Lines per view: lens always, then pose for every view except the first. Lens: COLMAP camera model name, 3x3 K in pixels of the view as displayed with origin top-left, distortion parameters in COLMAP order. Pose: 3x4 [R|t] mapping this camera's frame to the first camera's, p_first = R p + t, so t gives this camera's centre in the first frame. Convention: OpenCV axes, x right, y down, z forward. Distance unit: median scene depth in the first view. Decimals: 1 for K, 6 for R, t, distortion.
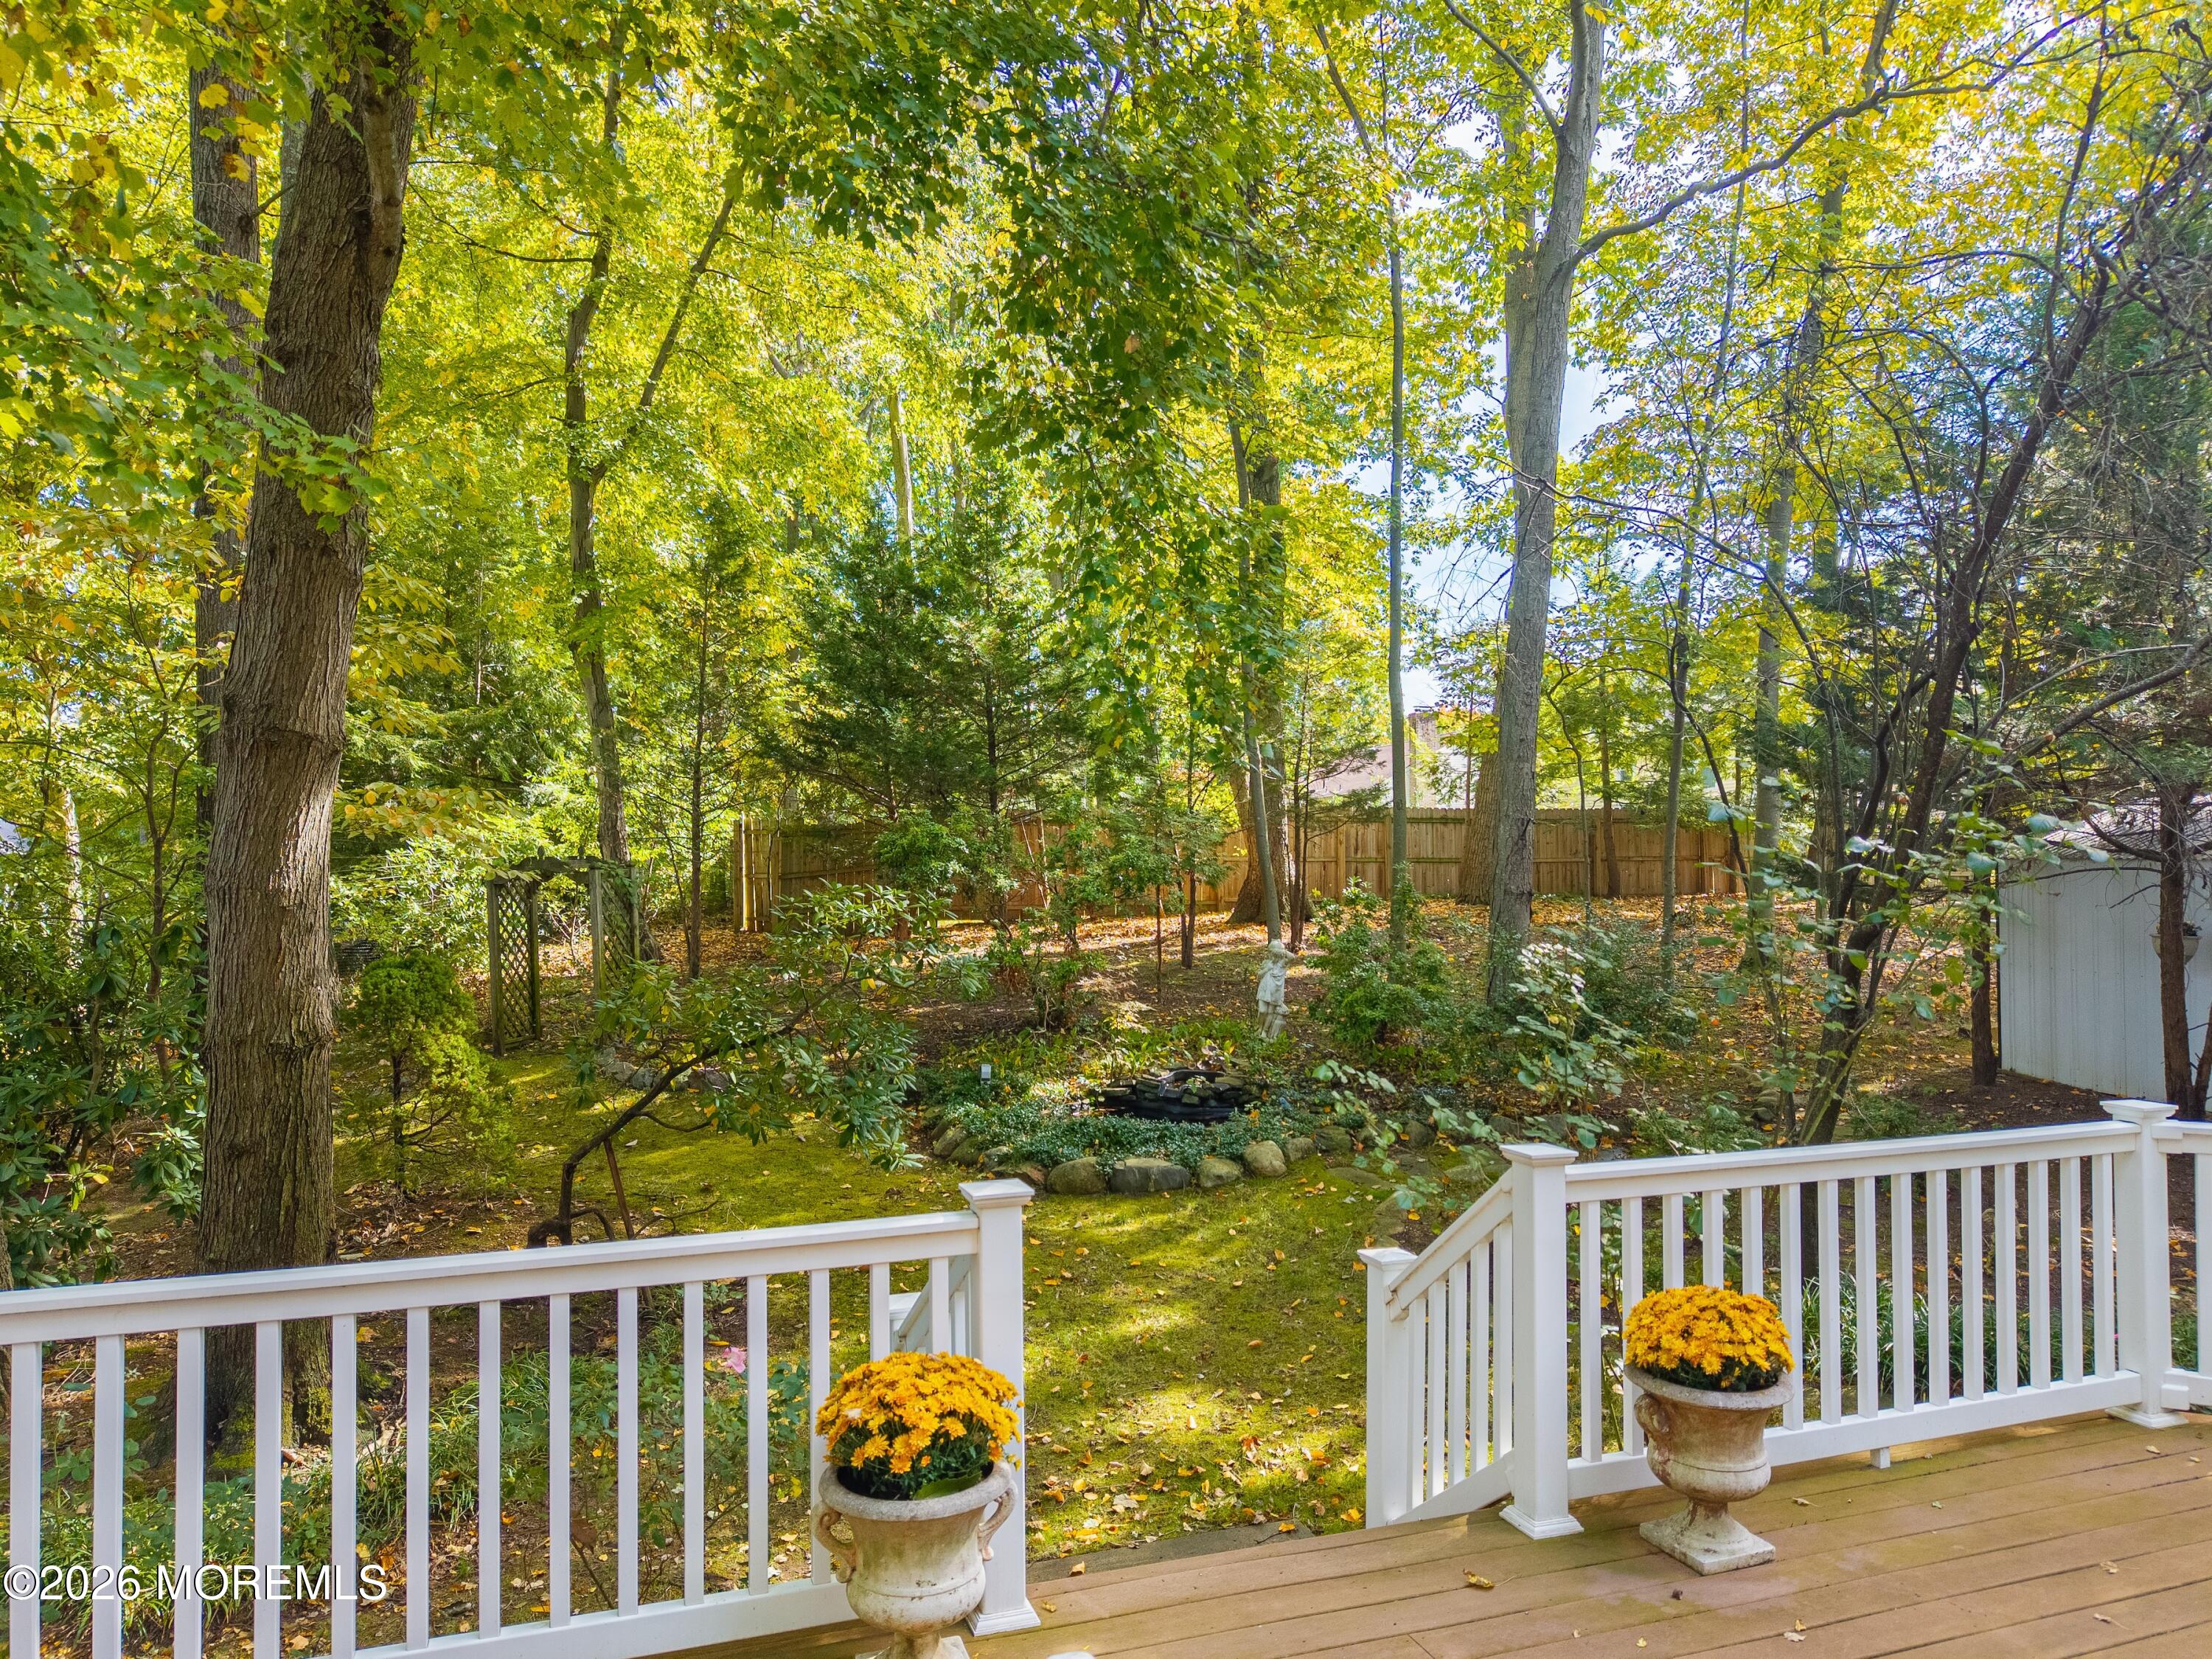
lens RADIAL K [[1454.6, 0, 1106.0], [0, 1454.6, 829.5], [0, 0, 1]] dist [0.070390, -0.099759]
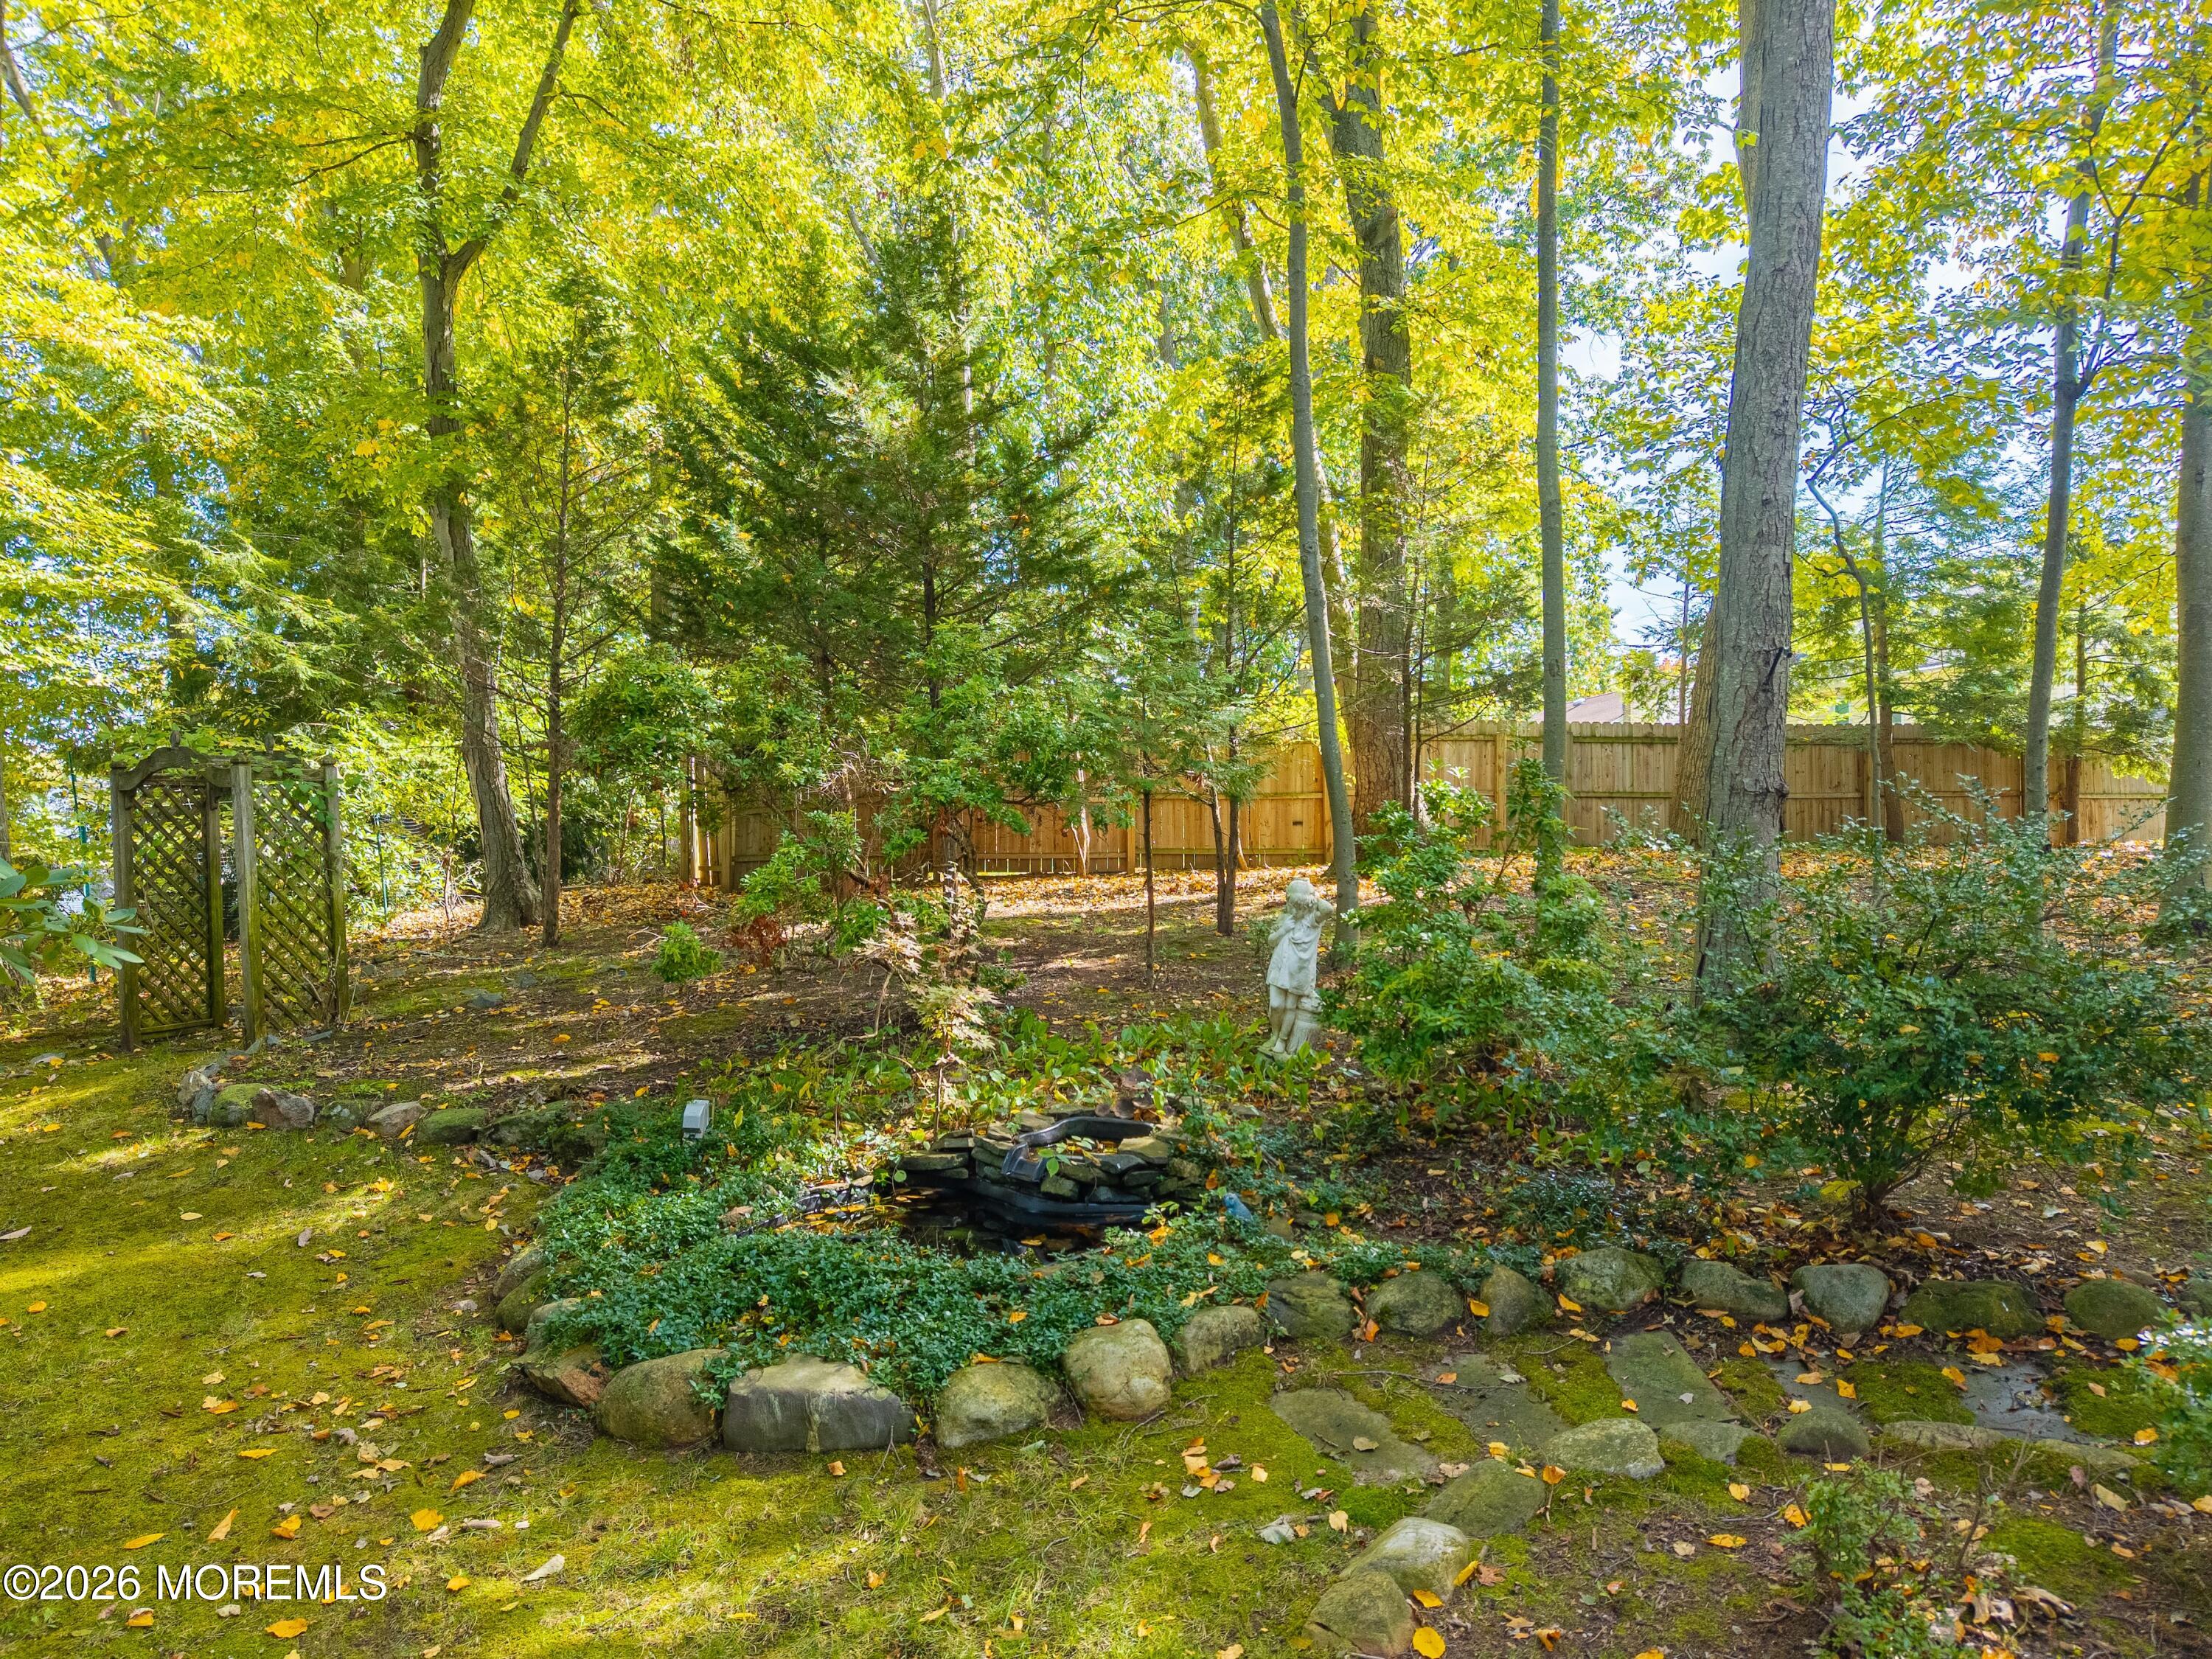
lens RADIAL K [[1484.3, 0, 1109.6], [0, 1484.3, 829.8], [0, 0, 1]] dist [0.081939, -0.106907]
pose [[0.991501, -0.000147, -0.130095, 0.150899], [0.002499, 0.999836, 0.017918, 0.060072], [0.130071, -0.018090, 0.991340, 0.541231]]
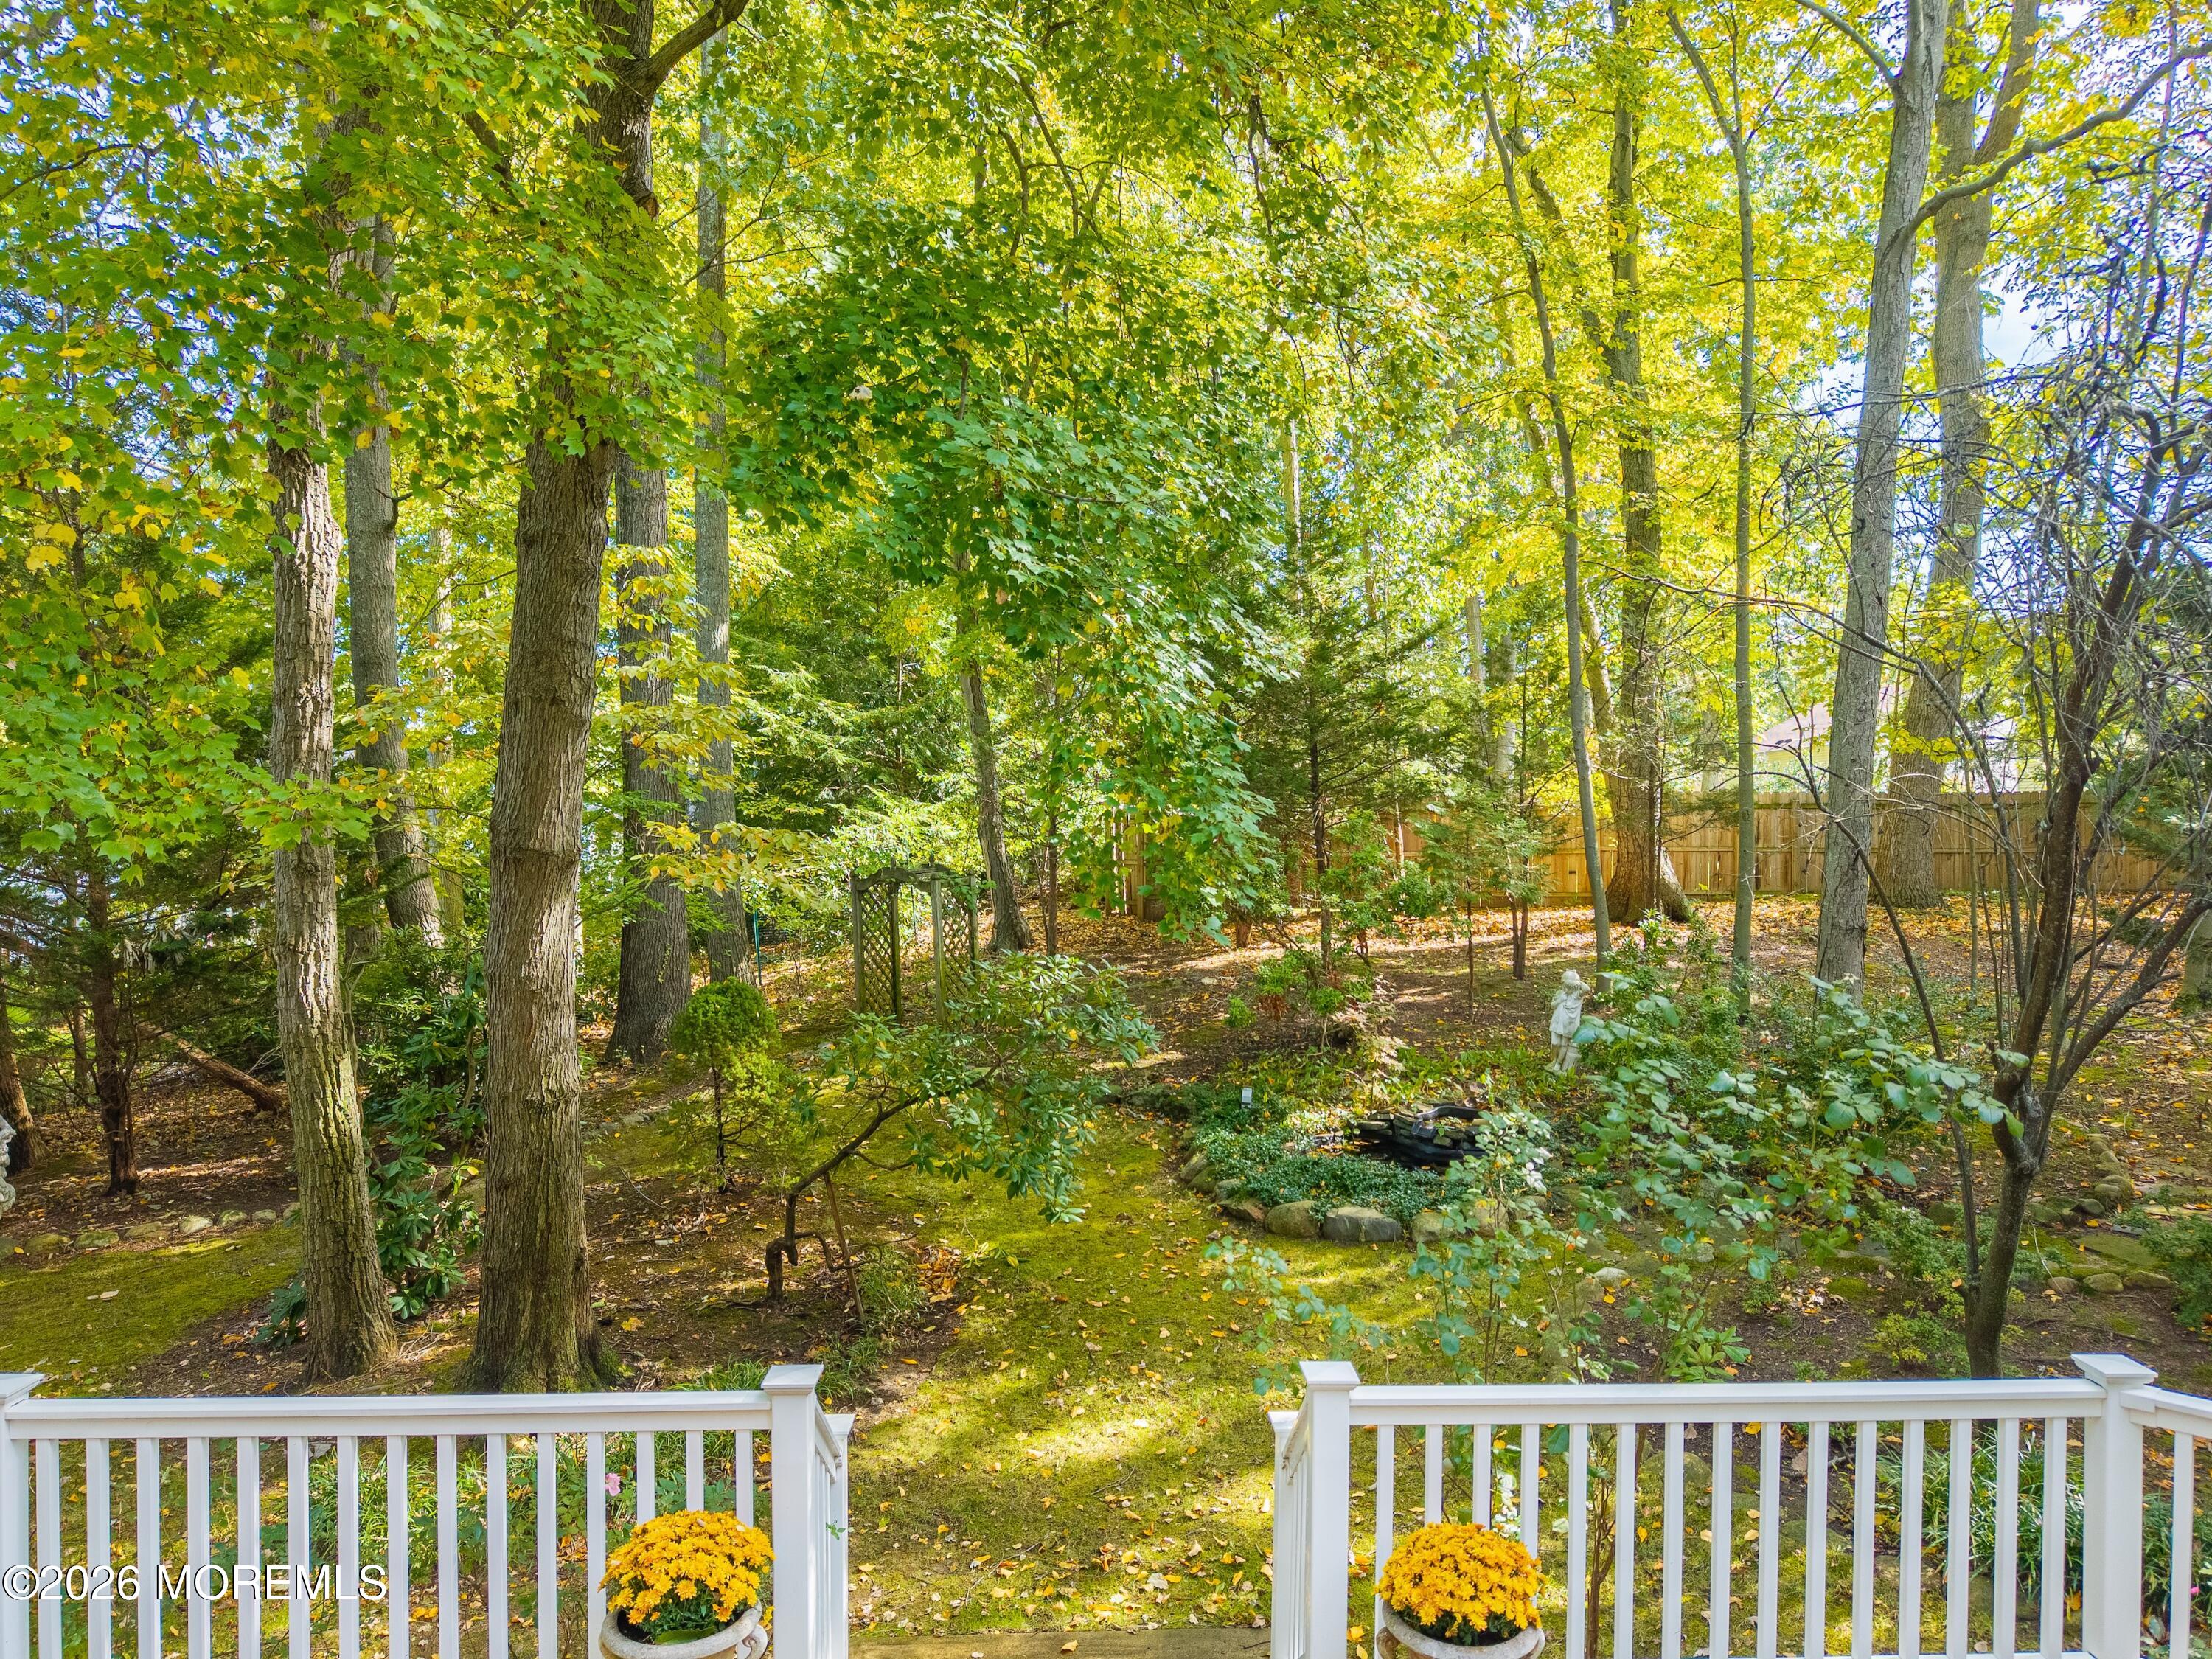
lens RADIAL K [[1458.5, 0, 1106.0], [0, 1458.5, 829.5], [0, 0, 1]] dist [0.020789, -0.020806]
pose [[0.950310, 0.004477, -0.311274, 0.159939], [0.008059, 0.999208, 0.038977, -0.072033], [0.311202, -0.039549, 0.949521, -0.008669]]
